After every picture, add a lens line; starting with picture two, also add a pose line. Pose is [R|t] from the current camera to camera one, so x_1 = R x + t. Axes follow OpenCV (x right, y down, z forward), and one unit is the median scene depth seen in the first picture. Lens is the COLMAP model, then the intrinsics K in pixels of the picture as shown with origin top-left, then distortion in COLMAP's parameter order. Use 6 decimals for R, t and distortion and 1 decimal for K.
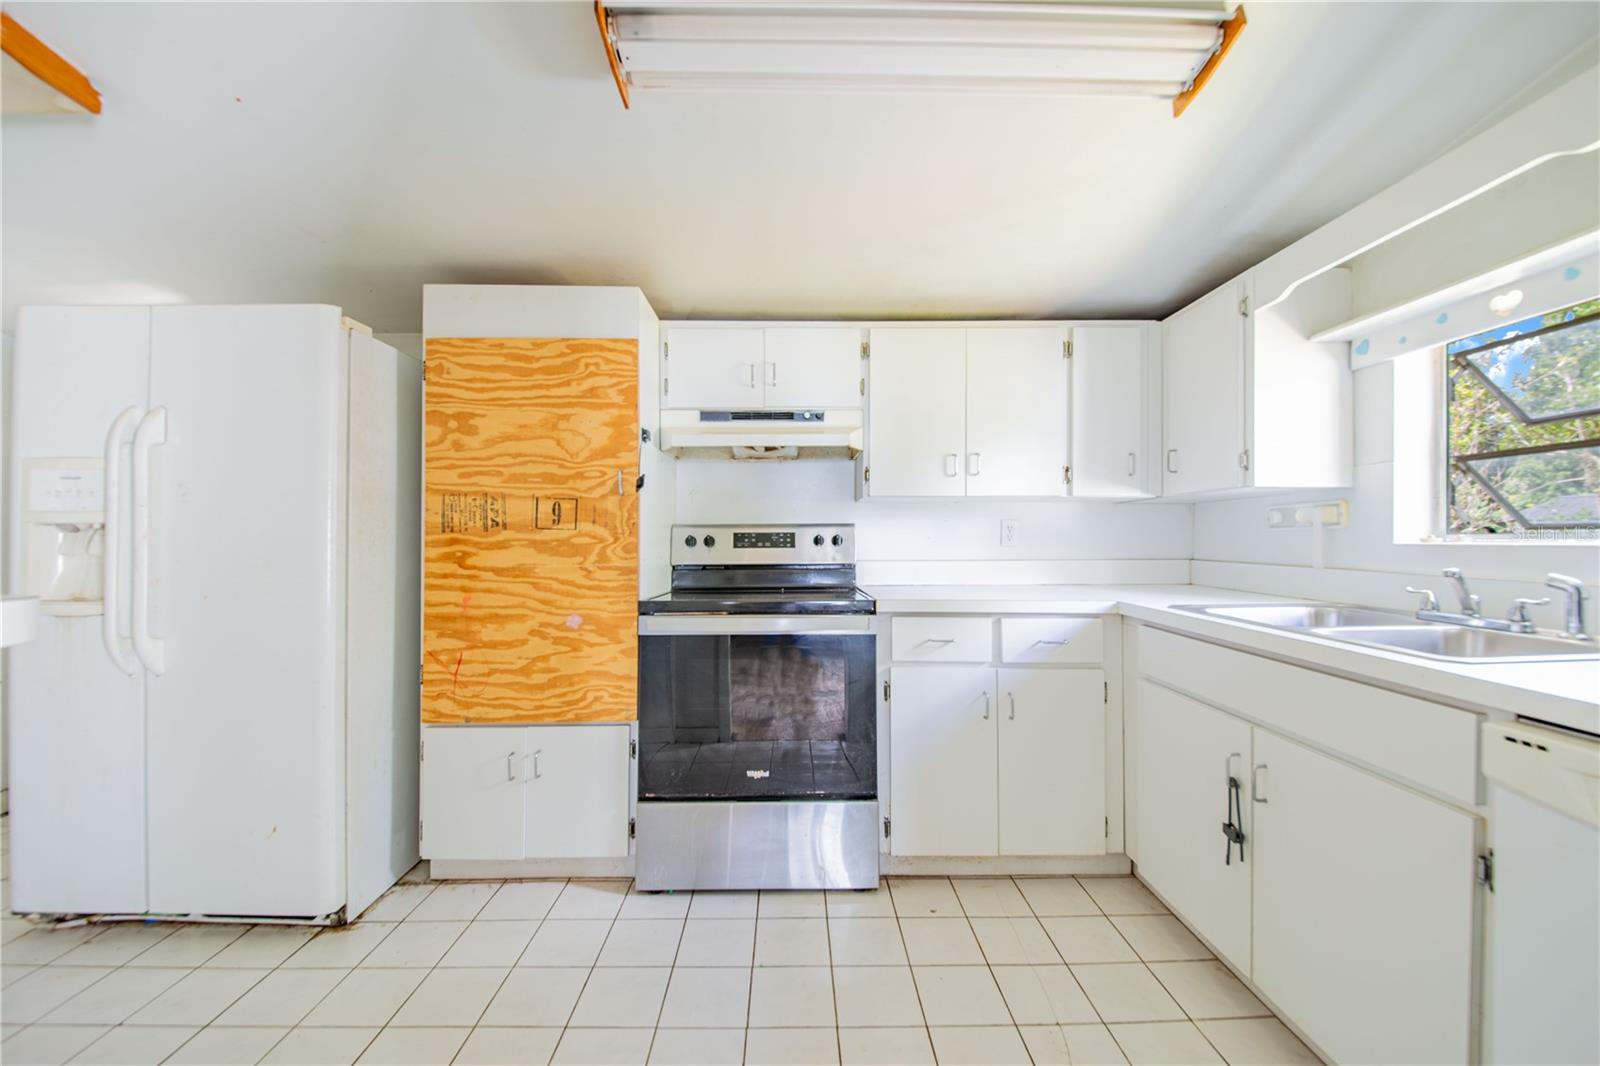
lens RADIAL K [[621.9, 0, 804.6], [0, 621.9, 537.1], [0, 0, 1]] dist [-0.008003, -0.000953]
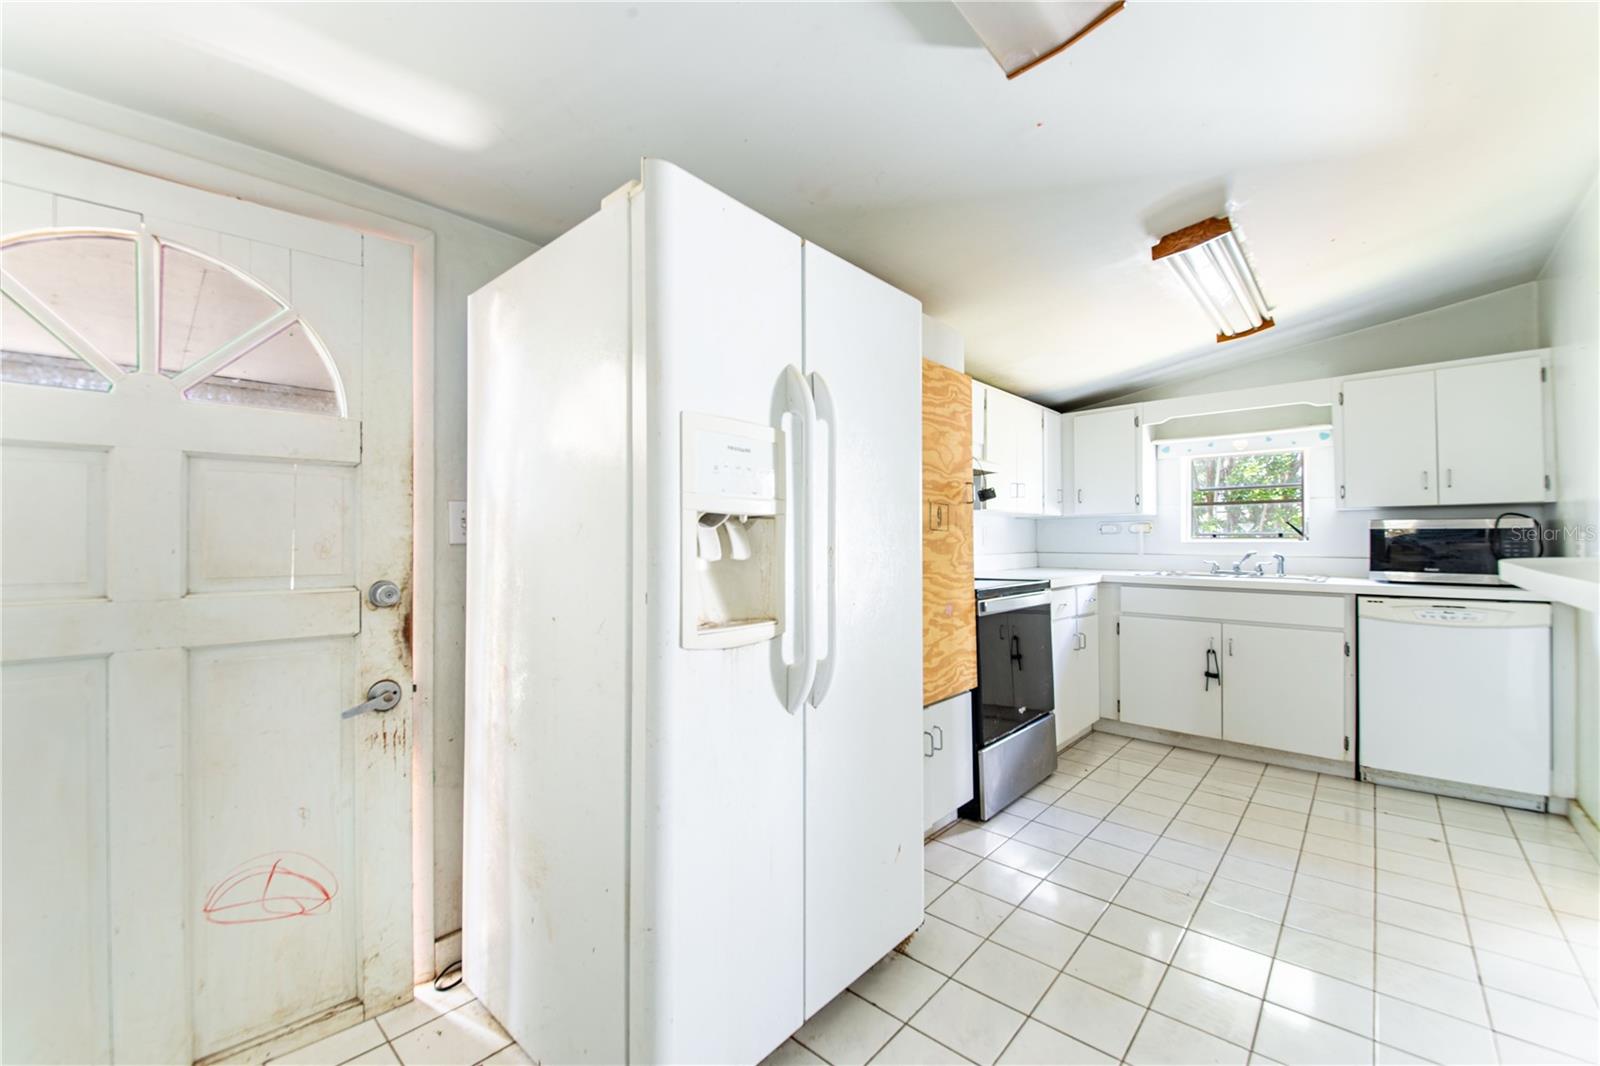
lens RADIAL K [[621.9, 0, 796.4], [0, 621.9, 537.1], [0, 0, 1]] dist [-0.008003, -0.000953]
pose [[0.700259, 0.005244, 0.713870, -1.405008], [-0.001473, 0.999982, -0.005901, 0.006948], [-0.713888, 0.003081, 0.700253, 0.385182]]
